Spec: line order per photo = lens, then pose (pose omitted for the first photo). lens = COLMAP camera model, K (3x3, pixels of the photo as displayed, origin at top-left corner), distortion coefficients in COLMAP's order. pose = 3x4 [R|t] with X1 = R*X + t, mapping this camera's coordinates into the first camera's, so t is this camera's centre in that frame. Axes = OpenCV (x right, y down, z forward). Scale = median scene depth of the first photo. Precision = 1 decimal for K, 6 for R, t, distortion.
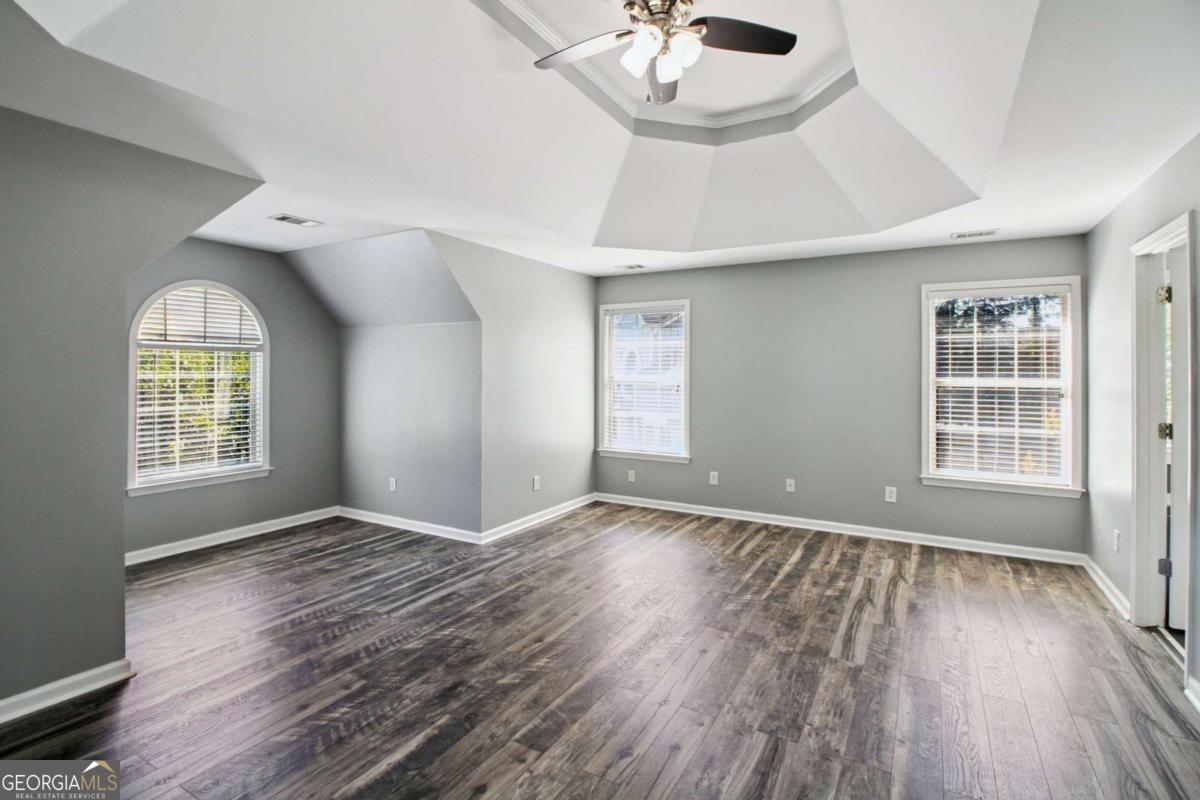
lens RADIAL K [[558.1, 0, 599.6], [0, 558.1, 394.0], [0, 0, 1]] dist [-0.019089, -0.001194]
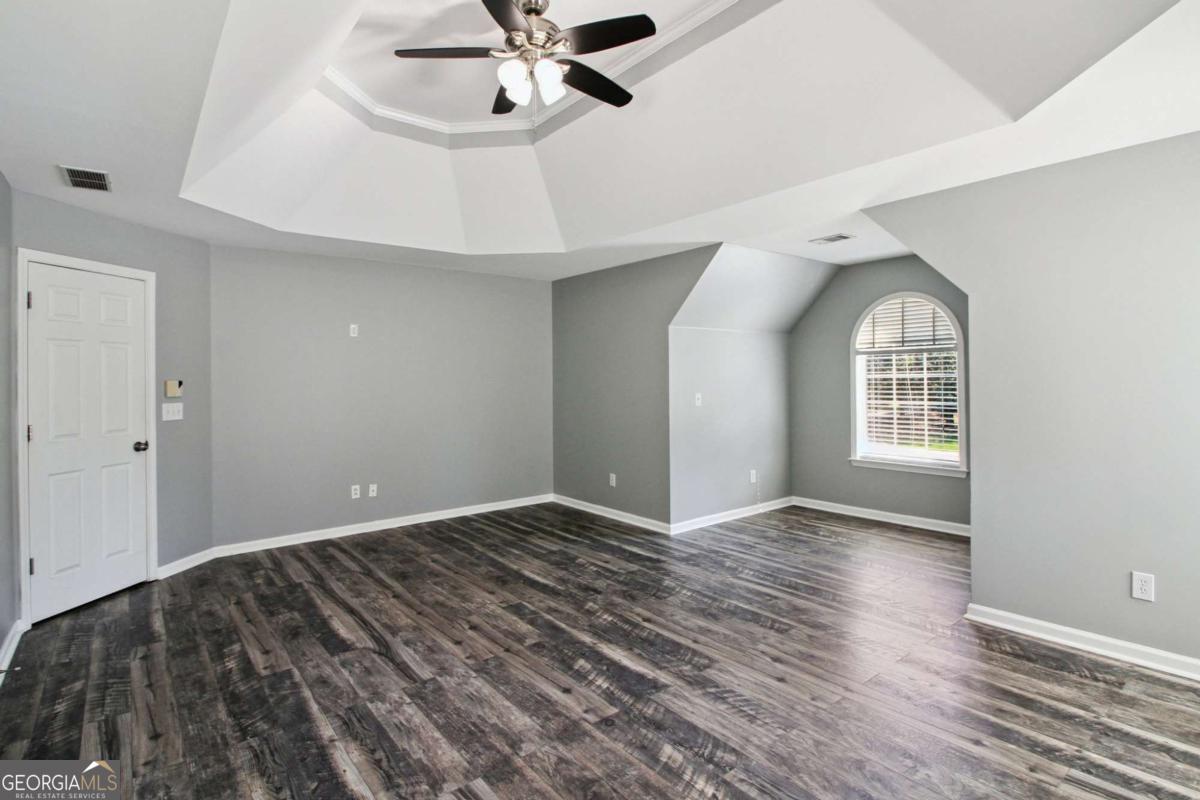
lens RADIAL K [[558.1, 0, 599.6], [0, 558.1, 394.0], [0, 0, 1]] dist [-0.019089, -0.001194]
pose [[-0.329557, 0.032926, -0.943561, 1.001238], [-0.027353, 0.998639, 0.044402, -0.049369], [0.943739, 0.040442, -0.328208, 1.340015]]
